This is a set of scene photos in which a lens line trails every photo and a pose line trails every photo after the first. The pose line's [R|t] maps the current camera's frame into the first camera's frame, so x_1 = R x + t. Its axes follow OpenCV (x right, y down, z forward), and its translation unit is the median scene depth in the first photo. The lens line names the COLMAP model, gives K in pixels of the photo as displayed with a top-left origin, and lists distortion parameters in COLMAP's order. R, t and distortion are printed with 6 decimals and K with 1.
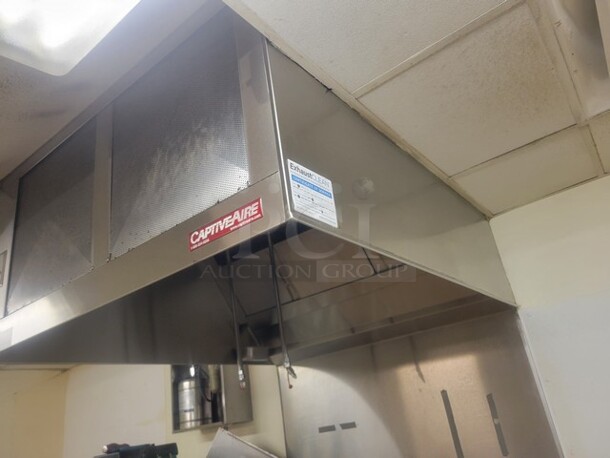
lens RADIAL K [[468.7, 0, 294.4], [0, 468.7, 232.4], [0, 0, 1]] dist [0.026975, -0.001981]
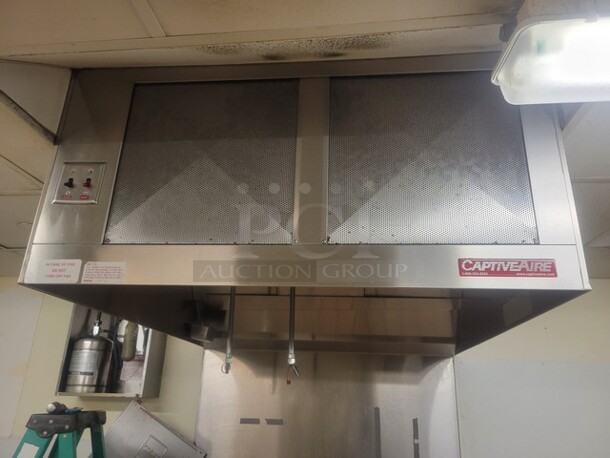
lens RADIAL K [[470.9, 0, 297.9], [0, 470.9, 227.9], [0, 0, 1]] dist [0.030307, 0.002566]
pose [[0.835993, 0.333687, 0.435625, -0.422081], [-0.340445, 0.938003, -0.065170, 0.054604], [-0.430364, -0.093824, 0.897766, 0.072011]]
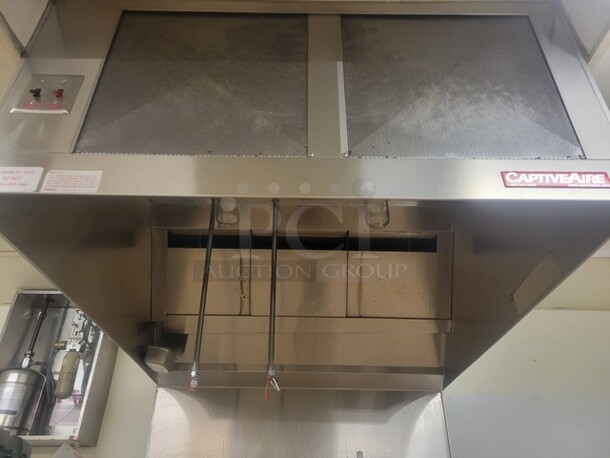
lens RADIAL K [[468.7, 0, 294.4], [0, 468.7, 232.4], [0, 0, 1]] dist [0.026975, -0.001981]
pose [[0.776750, 0.445777, 0.444907, -0.373479], [-0.349643, 0.892773, -0.284087, 0.215428], [-0.523841, 0.065106, 0.849324, 0.167562]]
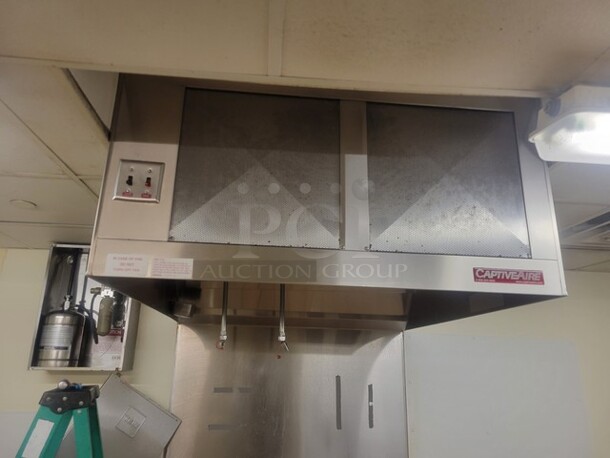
lens RADIAL K [[465.1, 0, 298.2], [0, 465.1, 227.0], [0, 0, 1]] dist [0.046252, -0.001792]
pose [[0.713524, 0.338693, 0.613327, -0.597252], [-0.376609, 0.923579, -0.071887, 0.074931], [-0.590804, -0.179691, 0.786551, 0.098589]]
